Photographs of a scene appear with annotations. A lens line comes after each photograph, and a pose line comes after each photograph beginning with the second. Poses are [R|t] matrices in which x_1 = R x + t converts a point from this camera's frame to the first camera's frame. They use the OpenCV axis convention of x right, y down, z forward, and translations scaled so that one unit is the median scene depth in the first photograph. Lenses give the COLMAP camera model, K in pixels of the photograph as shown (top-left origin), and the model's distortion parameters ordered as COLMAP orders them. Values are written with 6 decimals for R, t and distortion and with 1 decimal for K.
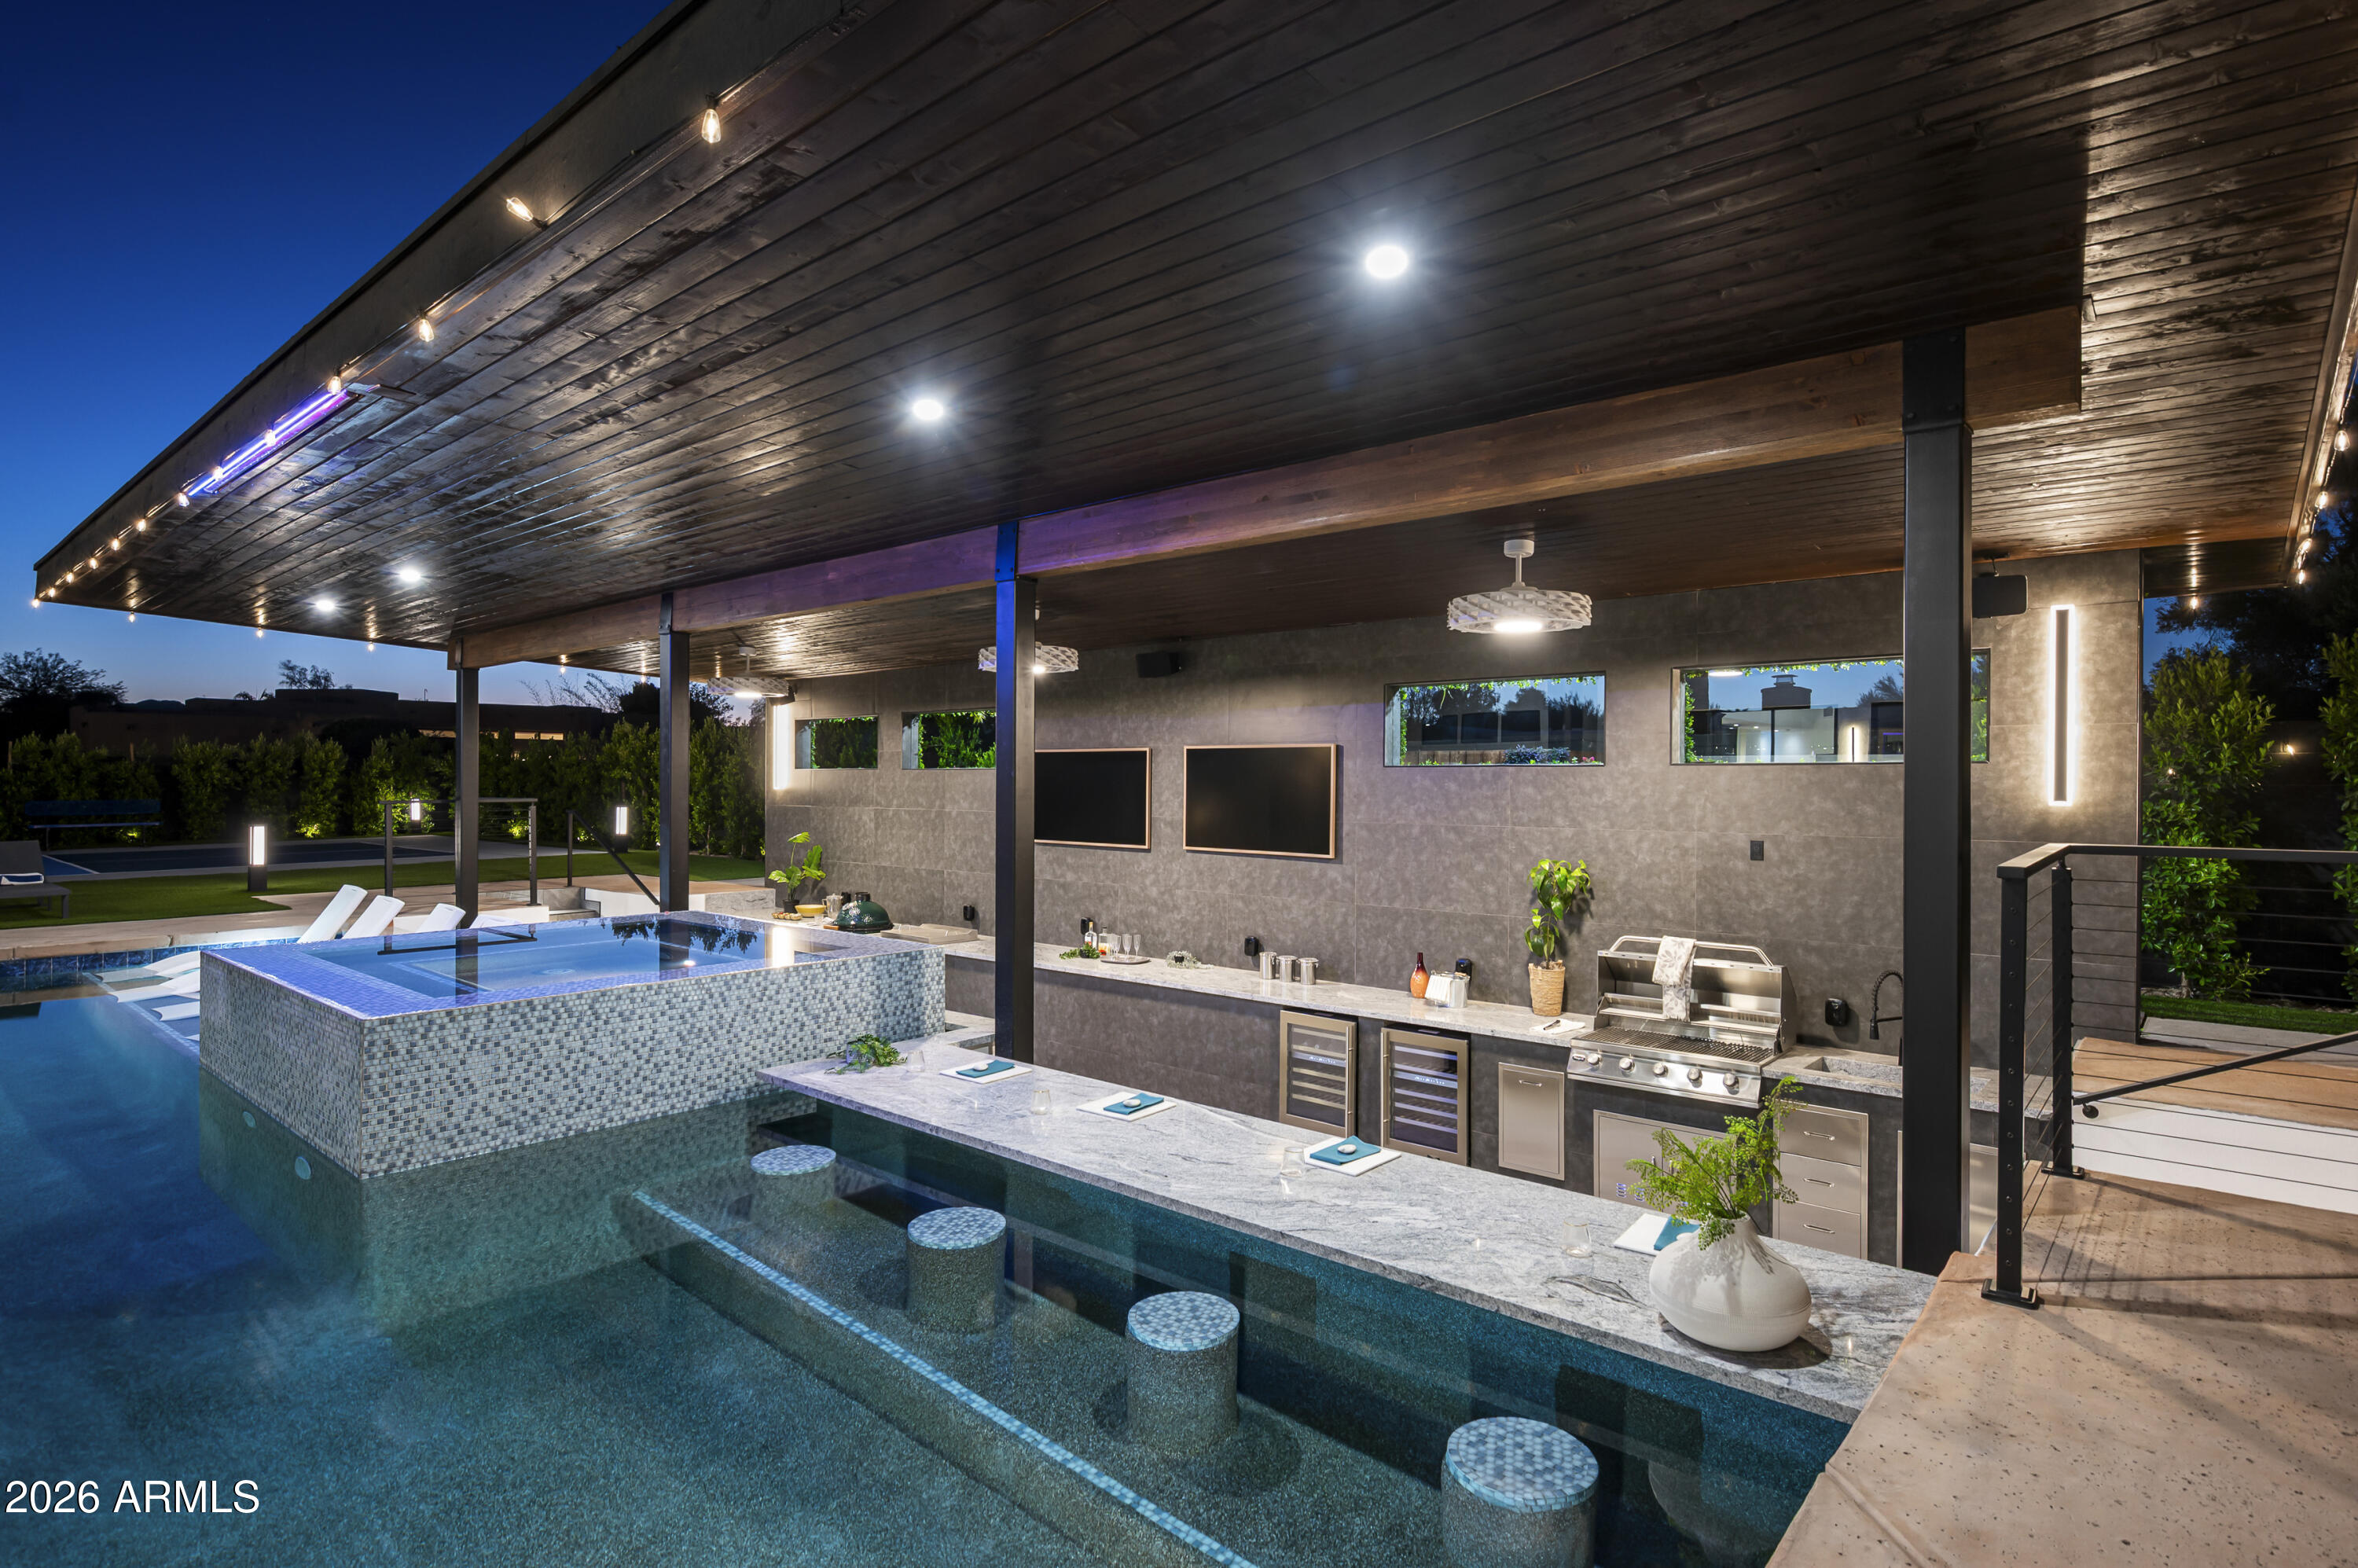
lens RADIAL K [[1213.5, 0, 1184.0], [0, 1213.5, 781.5], [0, 0, 1]] dist [0.001188, -0.001583]
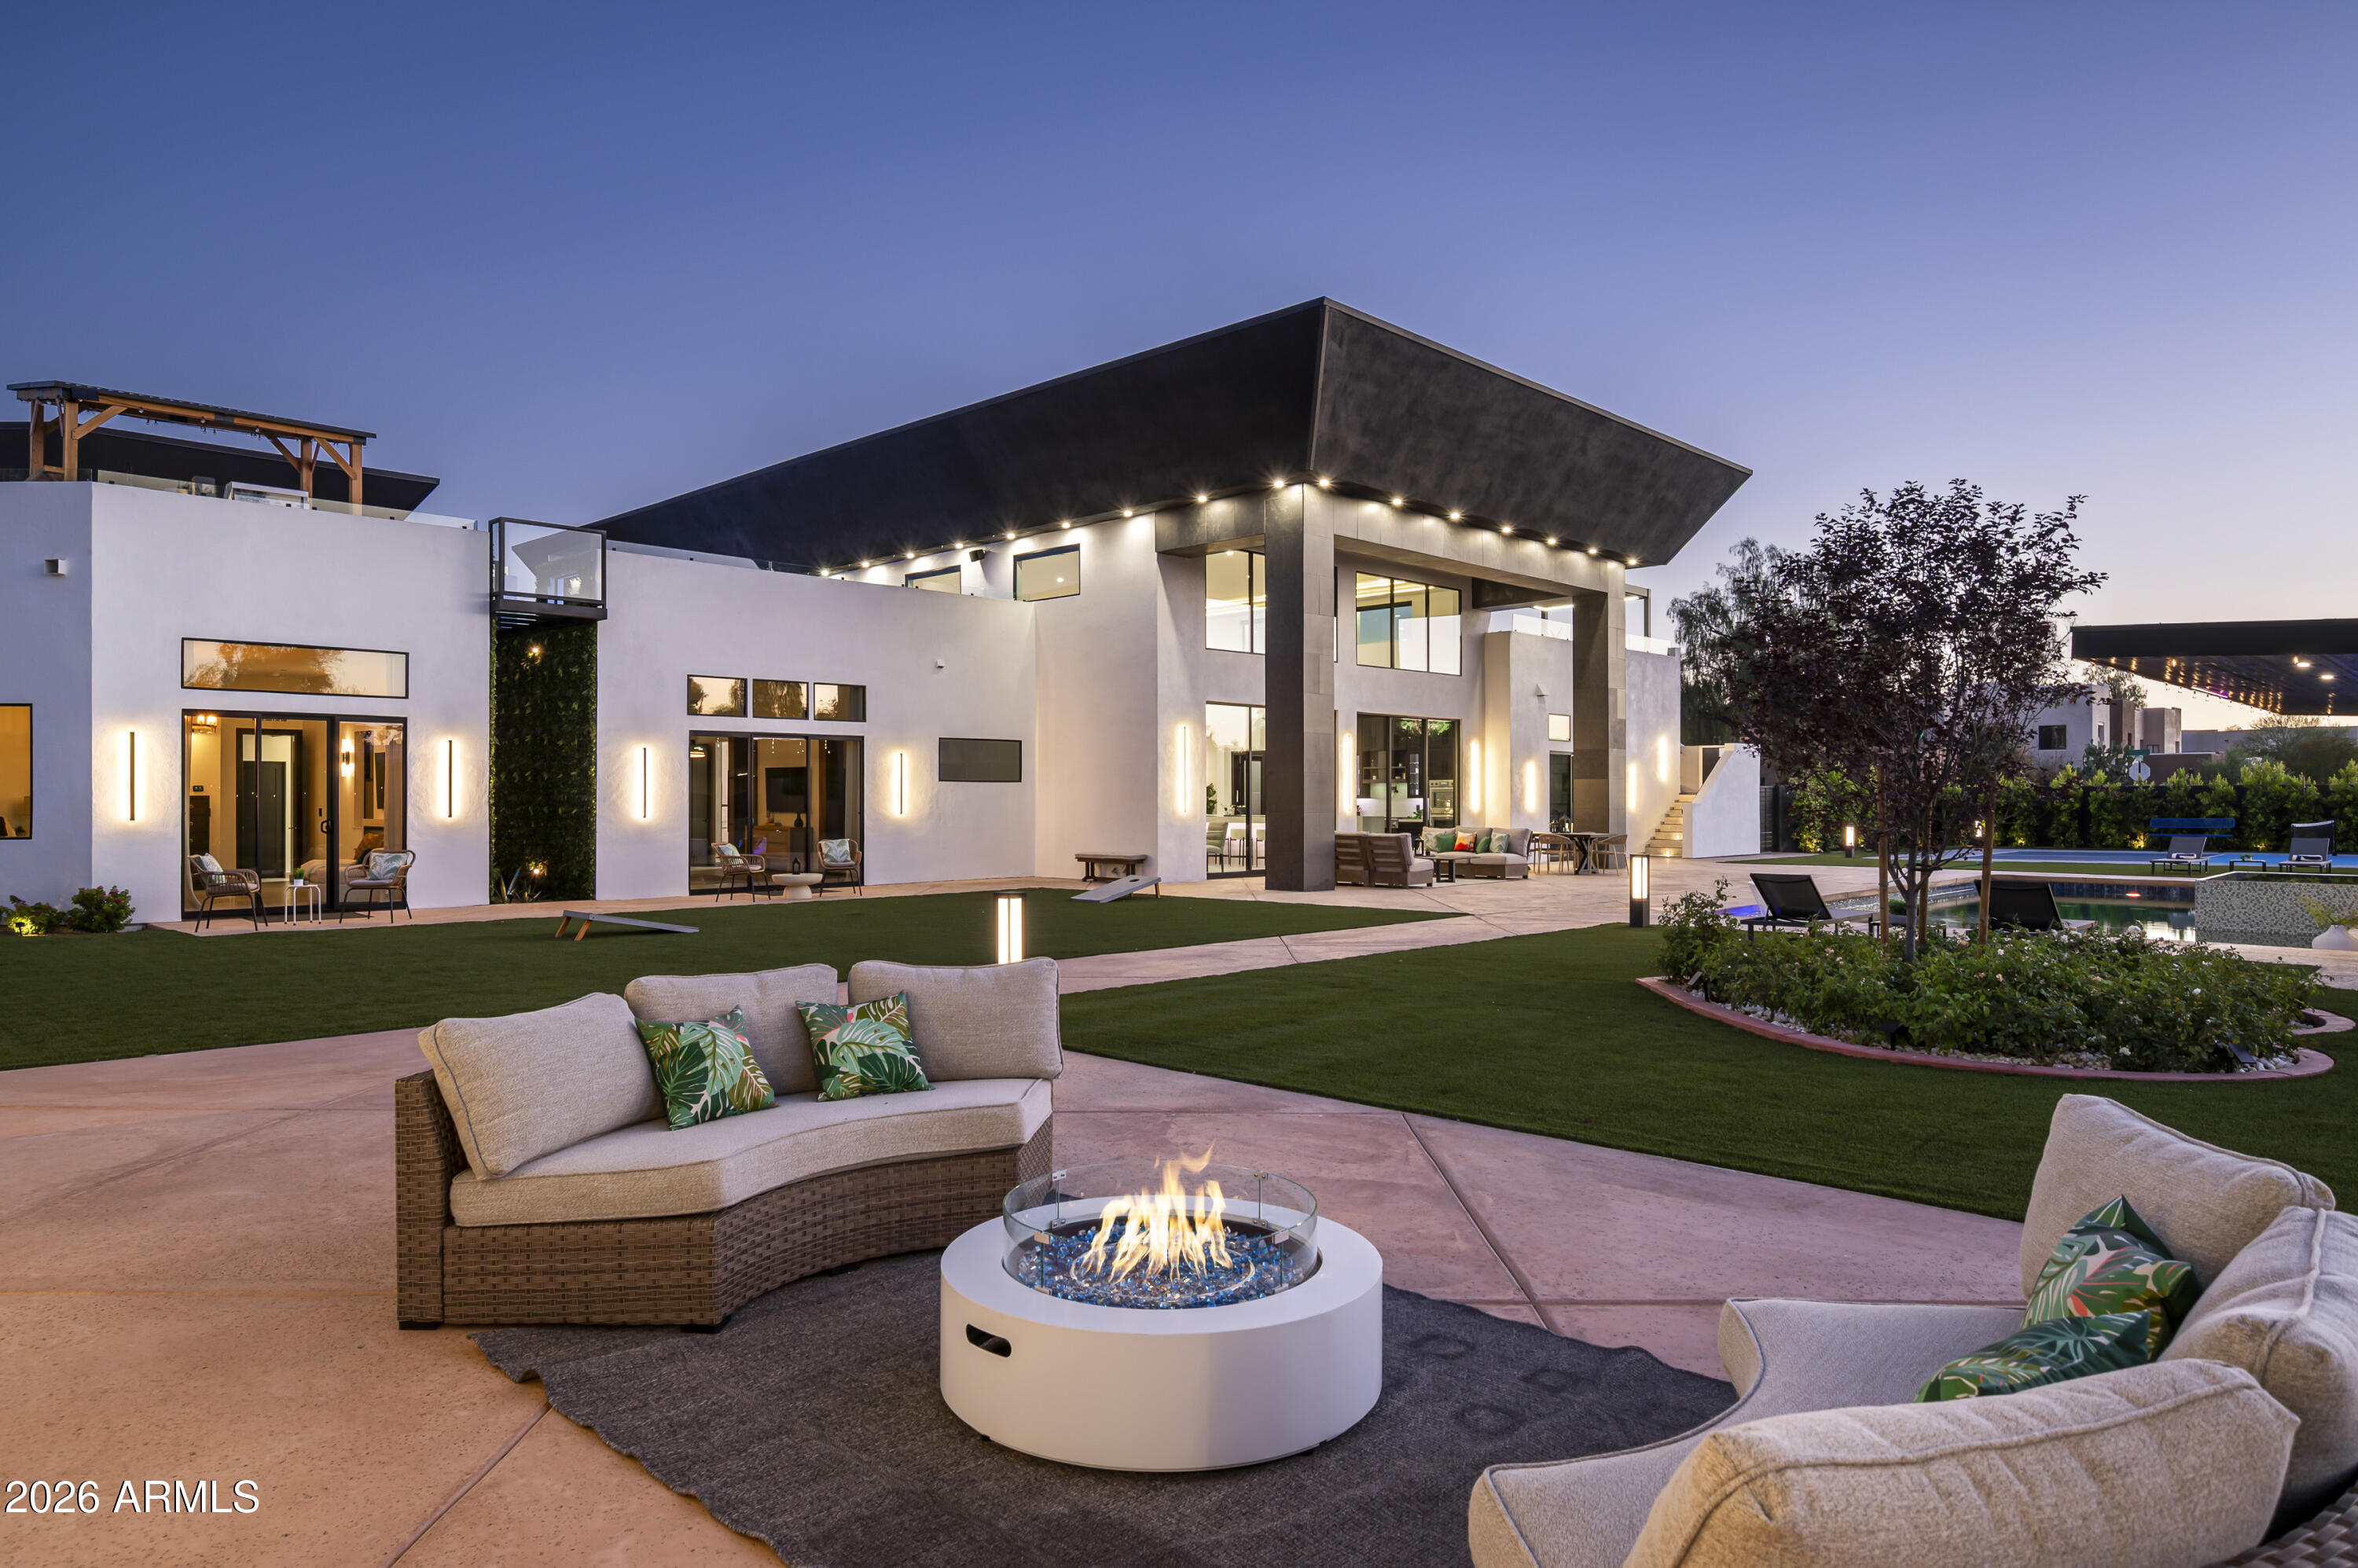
lens RADIAL K [[1422.9, 0, 1174.5], [0, 1422.9, 800.7], [0, 0, 1]] dist [-0.005487, -0.000796]
pose [[-0.059712, 0.001003, -0.998215, 2.332156], [-0.000830, 0.999999, 0.001055, -0.012531], [0.998215, 0.000891, -0.059712, -1.069543]]
